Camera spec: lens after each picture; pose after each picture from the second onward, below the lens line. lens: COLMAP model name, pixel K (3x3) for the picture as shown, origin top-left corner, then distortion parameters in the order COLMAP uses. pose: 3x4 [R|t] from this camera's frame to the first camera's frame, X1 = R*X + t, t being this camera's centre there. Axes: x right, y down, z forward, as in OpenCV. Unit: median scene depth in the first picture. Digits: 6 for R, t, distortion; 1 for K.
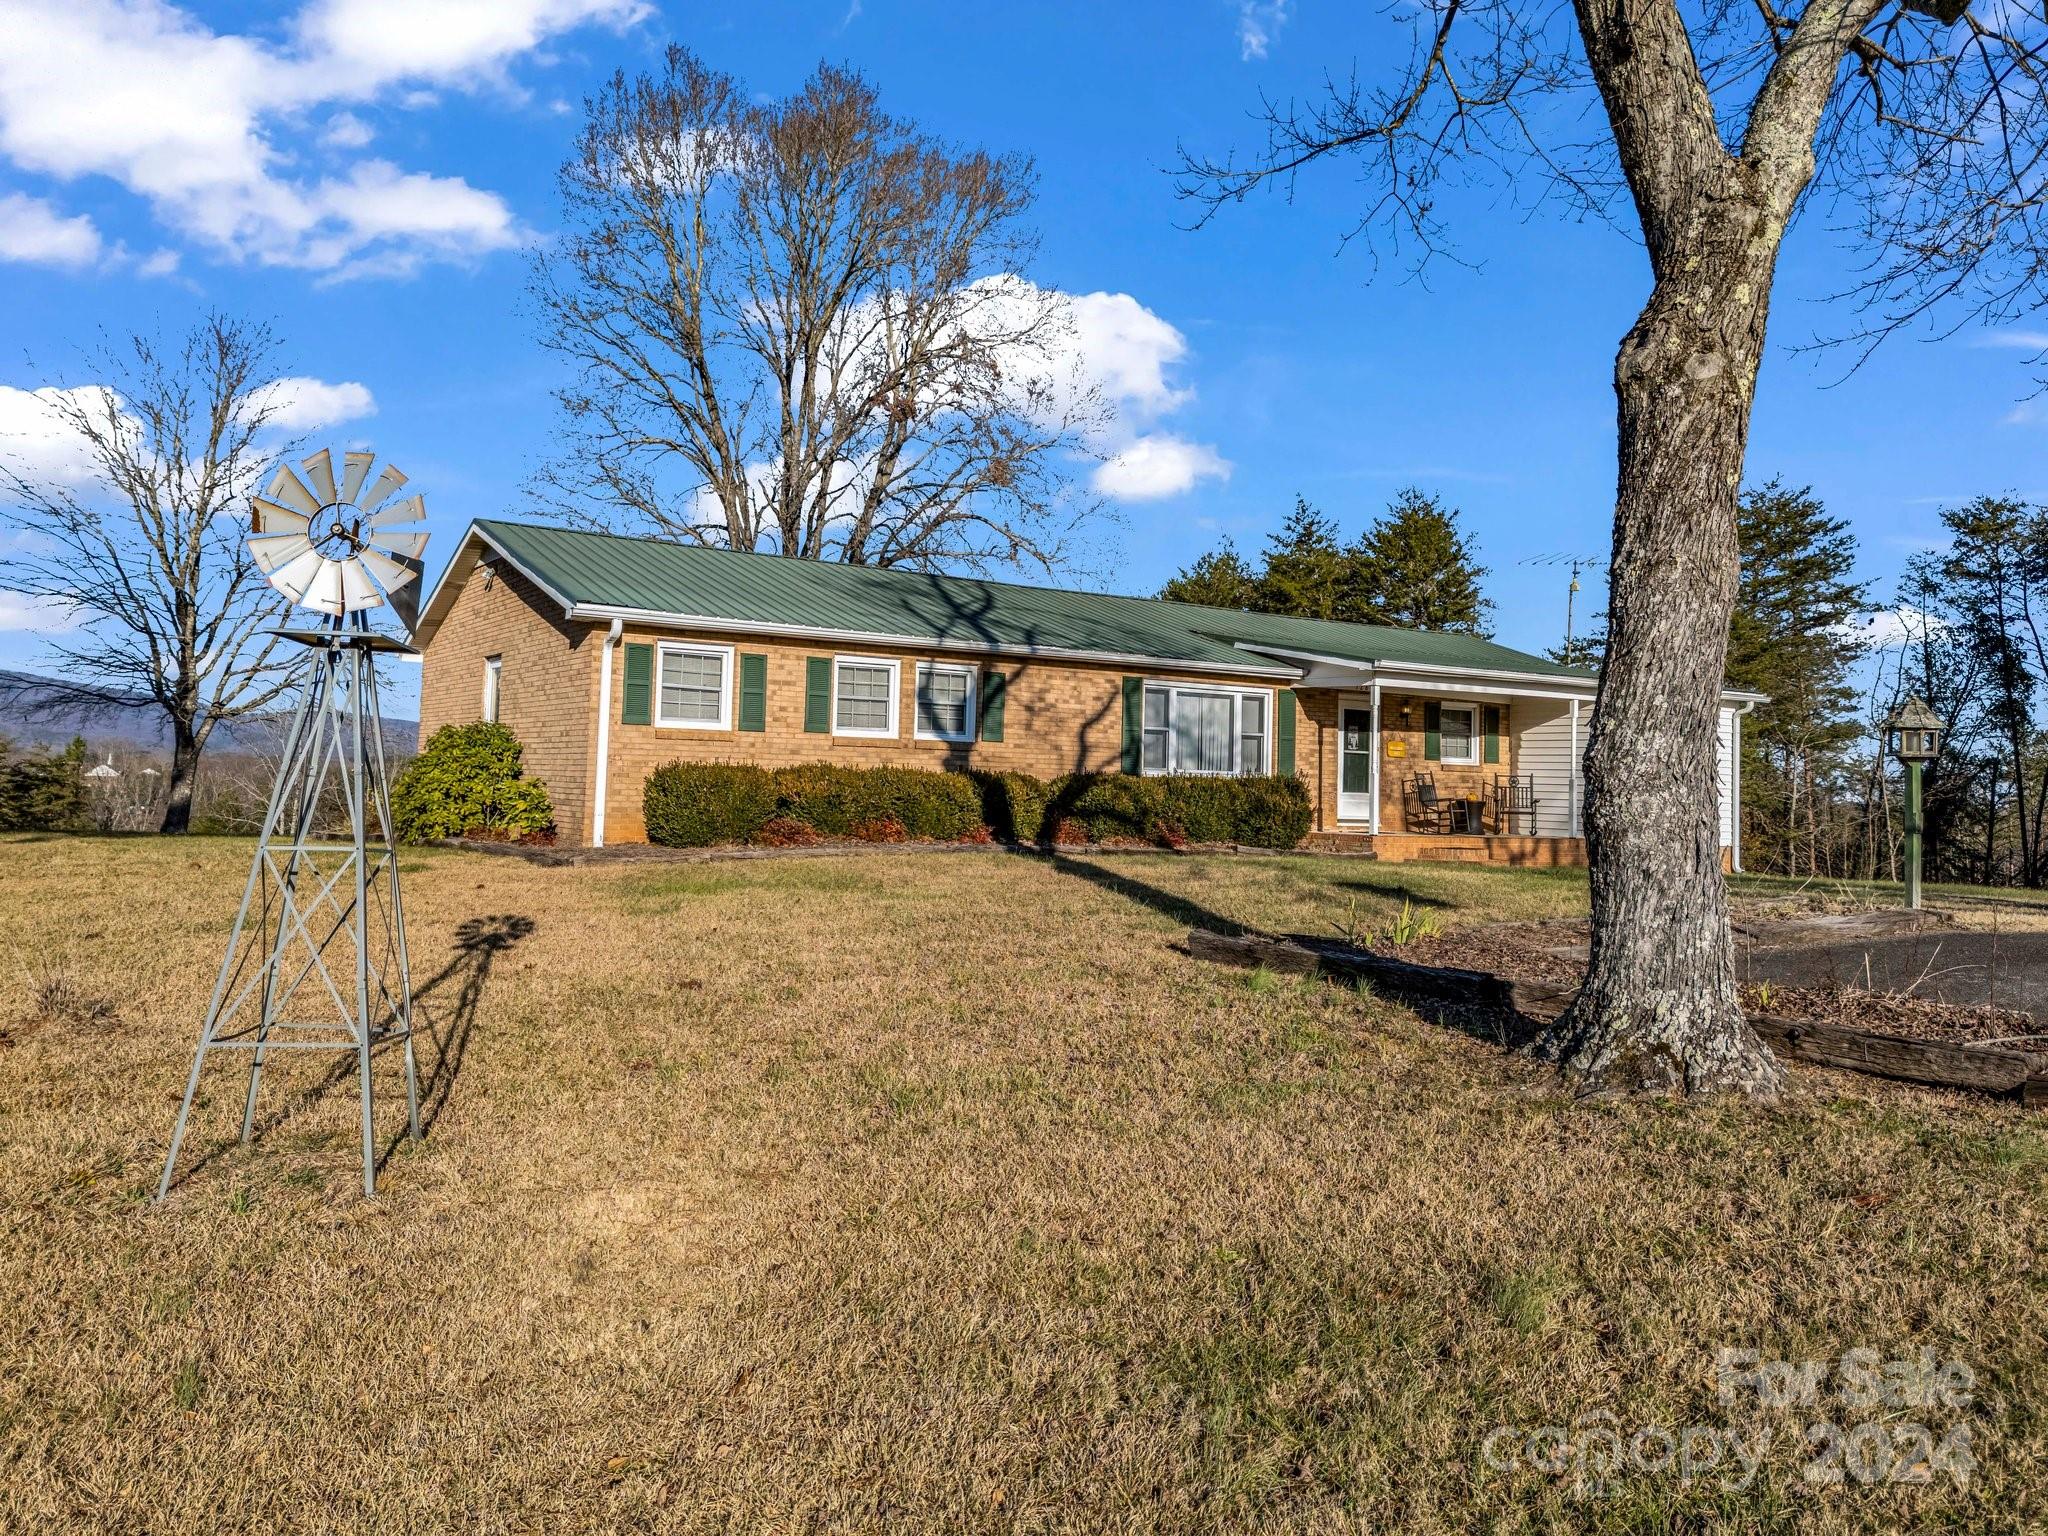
lens RADIAL K [[1514.4, 0, 1024.0], [0, 1514.4, 768.0], [0, 0, 1]] dist [0.072064, -0.071622]
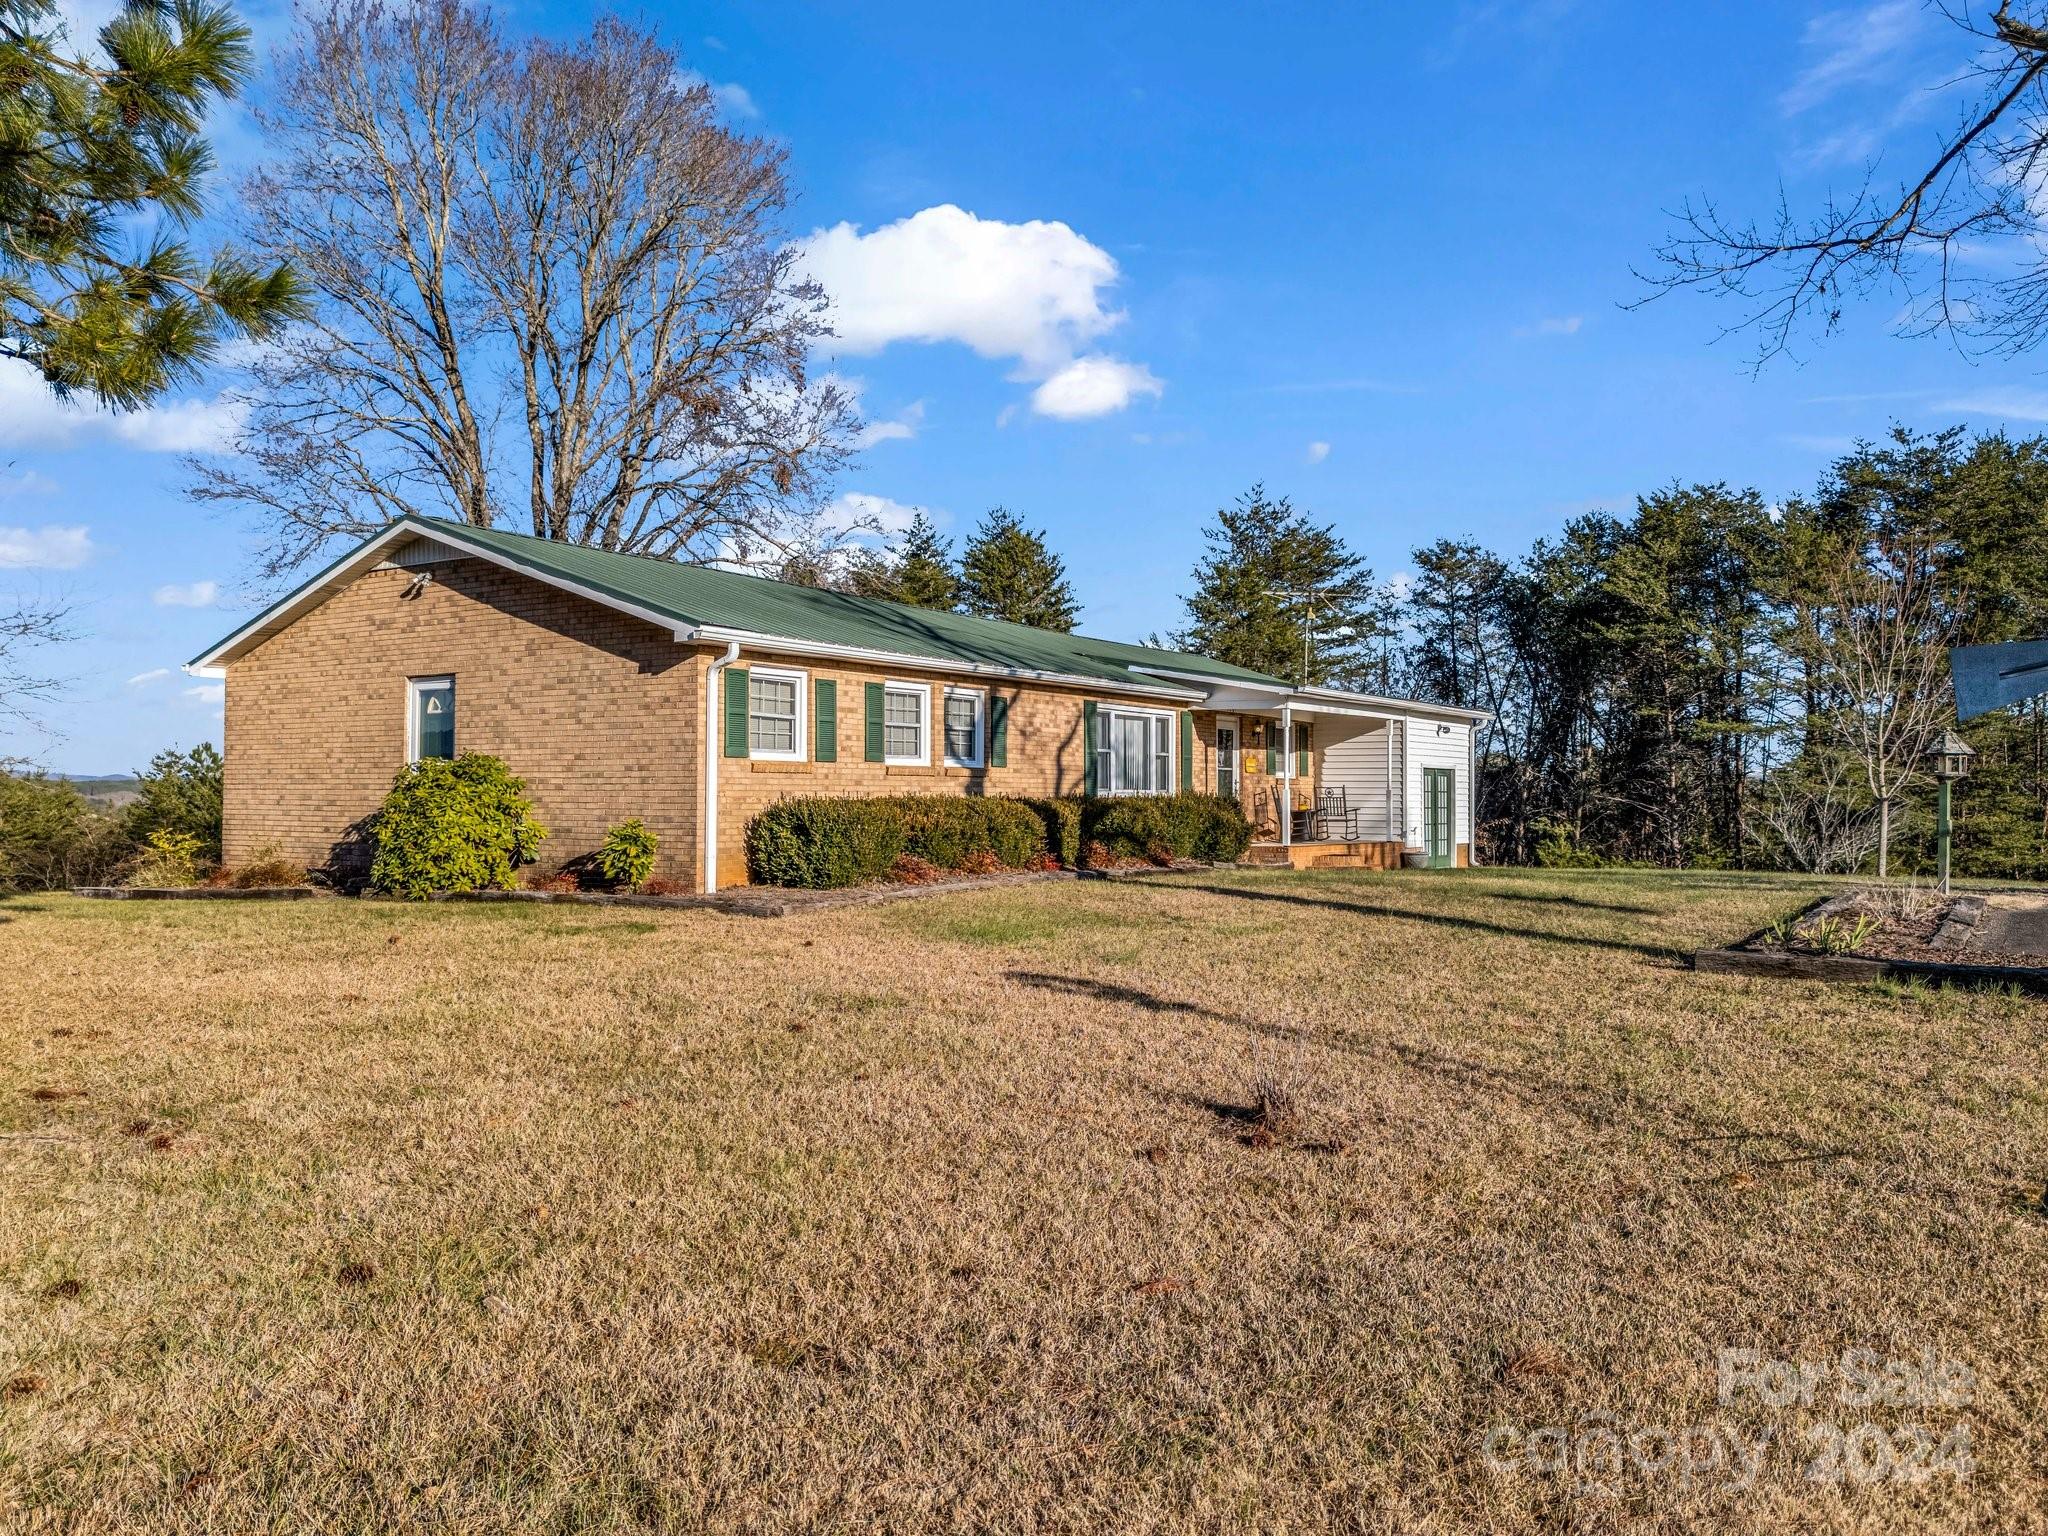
lens RADIAL K [[1514.4, 0, 1024.0], [0, 1514.4, 768.0], [0, 0, 1]] dist [0.072064, -0.071622]
pose [[0.928123, -0.014327, 0.371998, -0.370490], [0.014604, 0.999891, 0.002073, -0.018240], [-0.371987, 0.003509, 0.928231, 0.071183]]
